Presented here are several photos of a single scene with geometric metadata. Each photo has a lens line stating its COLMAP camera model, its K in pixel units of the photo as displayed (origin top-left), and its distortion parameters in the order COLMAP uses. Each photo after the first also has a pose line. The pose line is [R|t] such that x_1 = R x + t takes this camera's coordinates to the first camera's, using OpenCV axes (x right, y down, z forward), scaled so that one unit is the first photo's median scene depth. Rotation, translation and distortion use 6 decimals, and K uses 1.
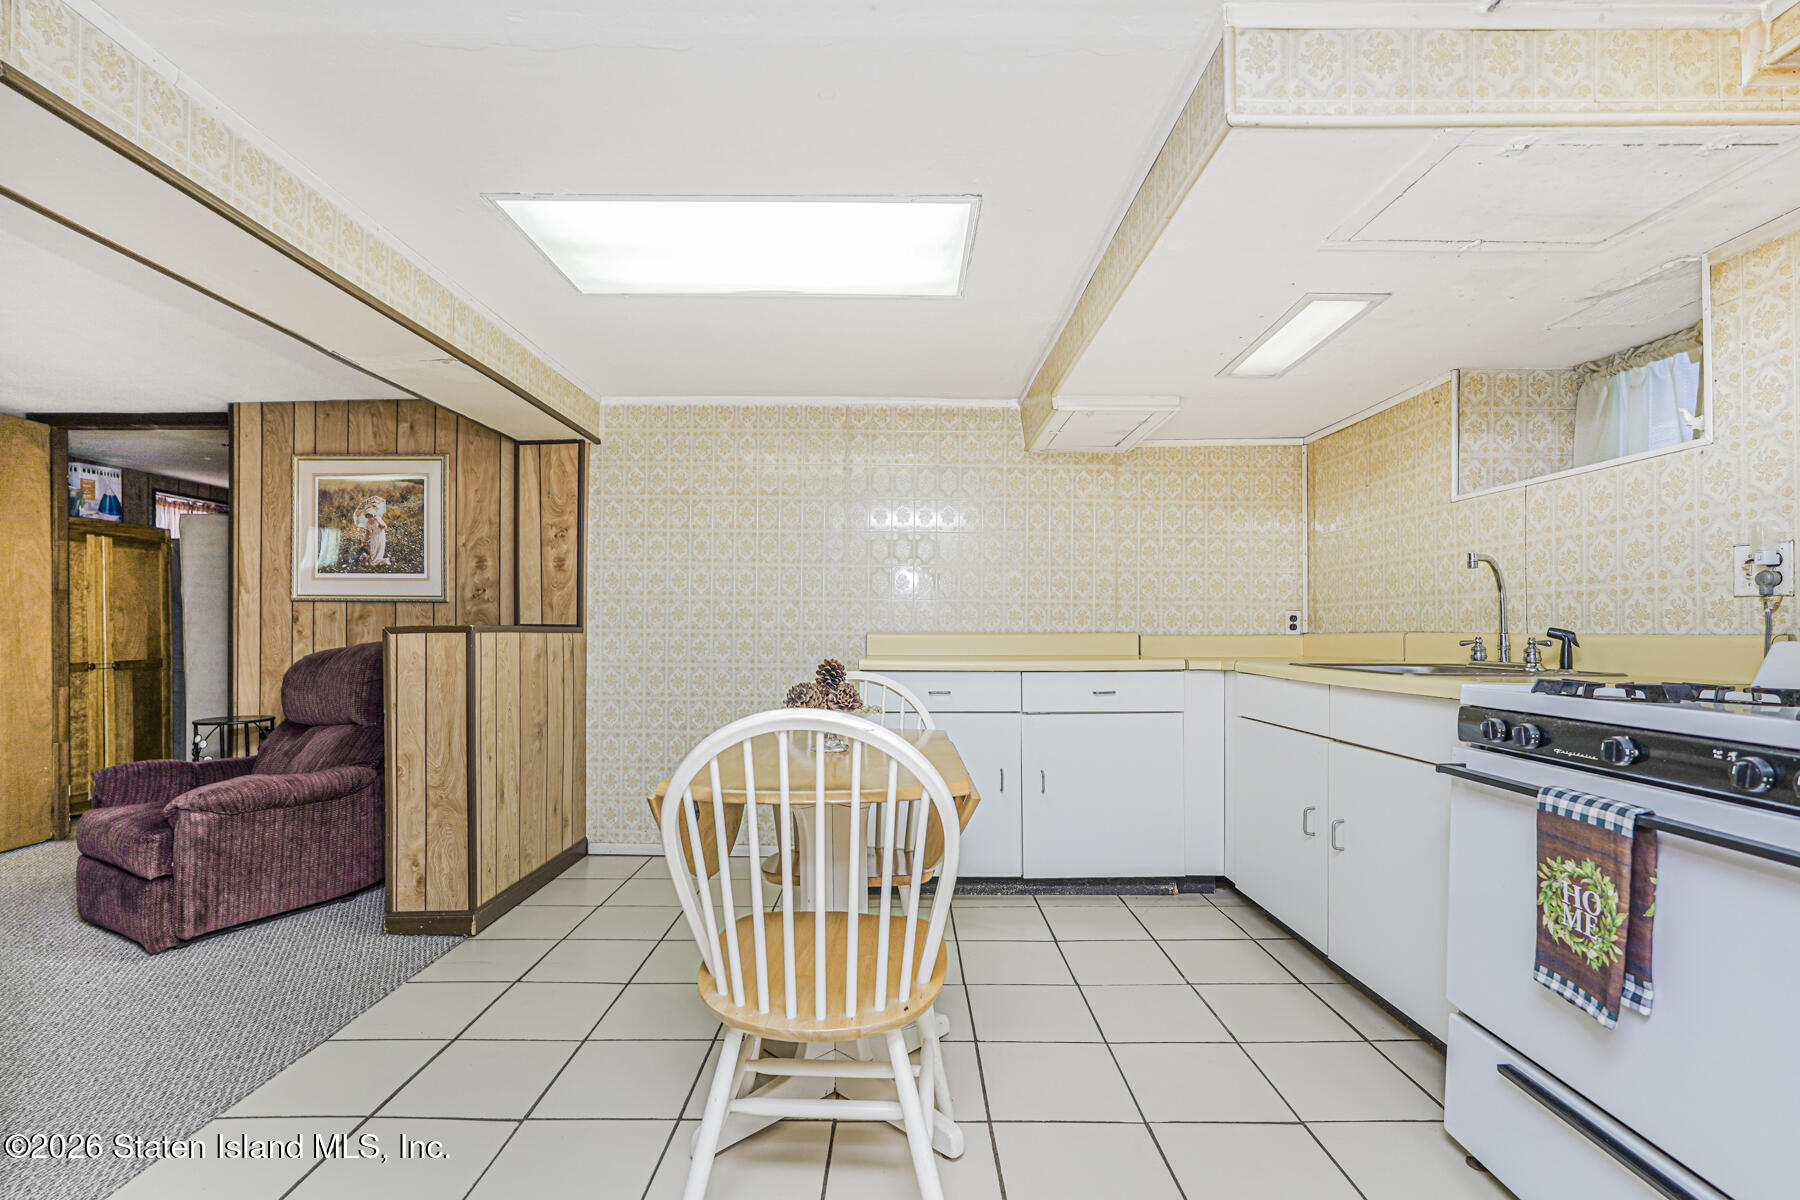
lens RADIAL K [[796.4, 0, 903.6], [0, 796.4, 607.6], [0, 0, 1]] dist [-0.002526, 0.000354]
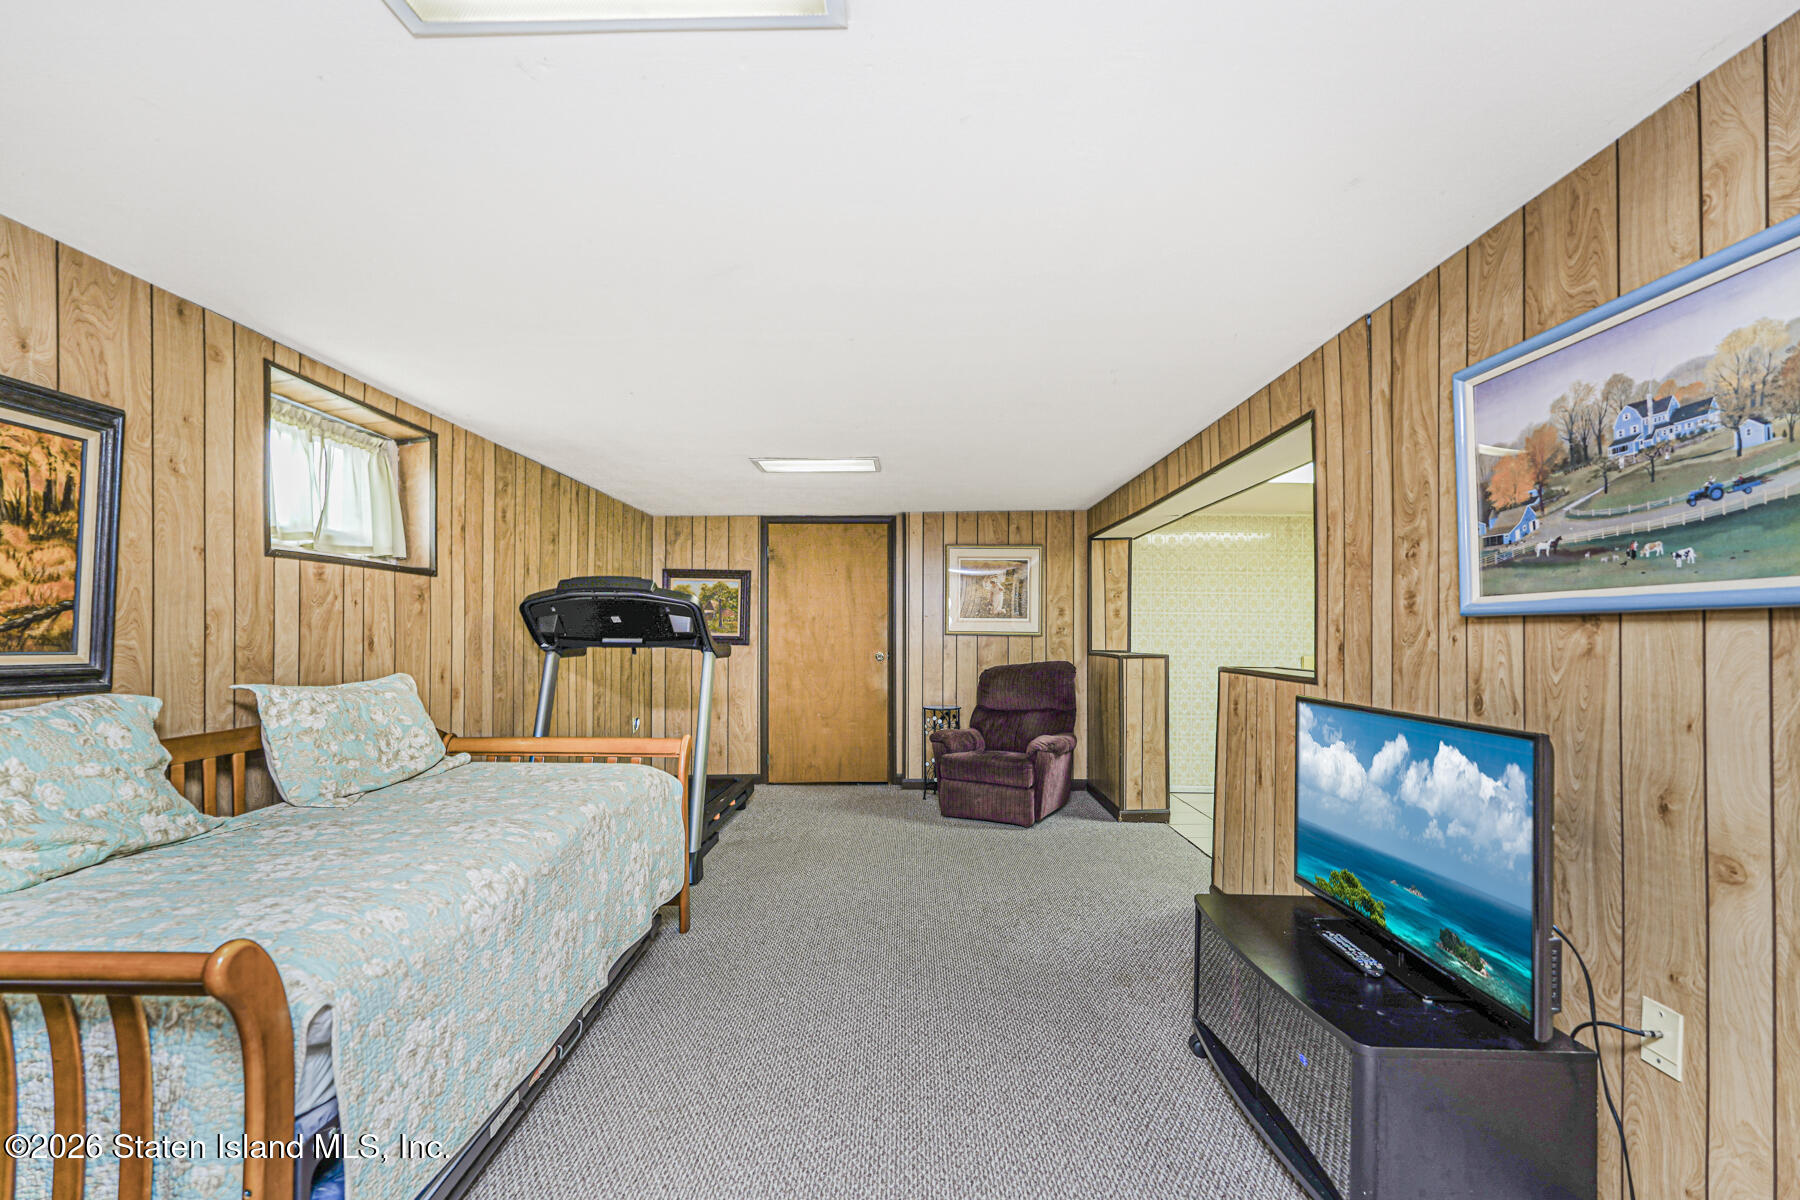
lens RADIAL K [[796.4, 0, 903.6], [0, 796.4, 607.6], [0, 0, 1]] dist [-0.002526, 0.000354]
pose [[0.999897, 0.002816, -0.014103, -0.831688], [-0.002928, 0.999964, -0.007939, -0.051589], [0.014080, 0.007980, 0.999869, -0.631074]]
